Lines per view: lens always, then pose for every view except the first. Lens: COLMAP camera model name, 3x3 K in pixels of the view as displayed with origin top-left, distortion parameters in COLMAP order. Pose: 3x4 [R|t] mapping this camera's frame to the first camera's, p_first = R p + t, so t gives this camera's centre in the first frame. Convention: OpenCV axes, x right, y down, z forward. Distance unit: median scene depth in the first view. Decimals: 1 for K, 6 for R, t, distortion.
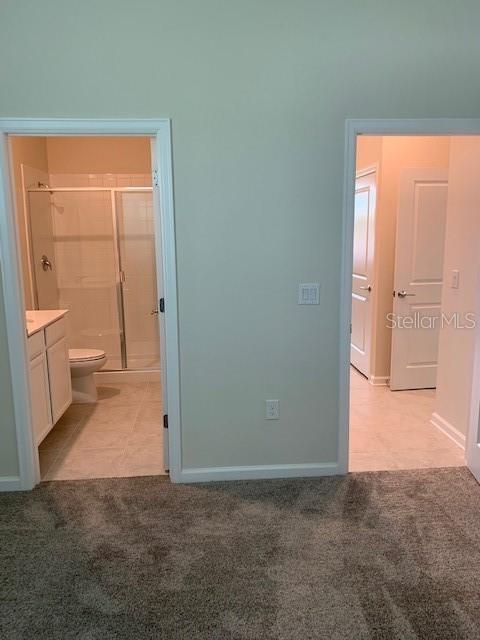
lens RADIAL K [[486.8, 0, 251.3], [0, 486.8, 317.6], [0, 0, 1]] dist [-0.005533, -0.005301]
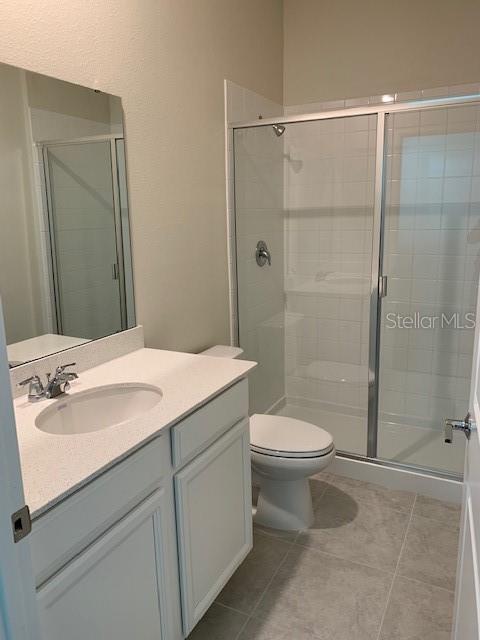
lens RADIAL K [[487.3, 0, 257.2], [0, 487.3, 322.2], [0, 0, 1]] dist [0.107297, -0.001252]
pose [[0.858375, 0.105185, -0.502123, -0.110717], [-0.076479, 0.994055, 0.077495, -0.075169], [0.507290, -0.028118, 0.861317, 0.471643]]
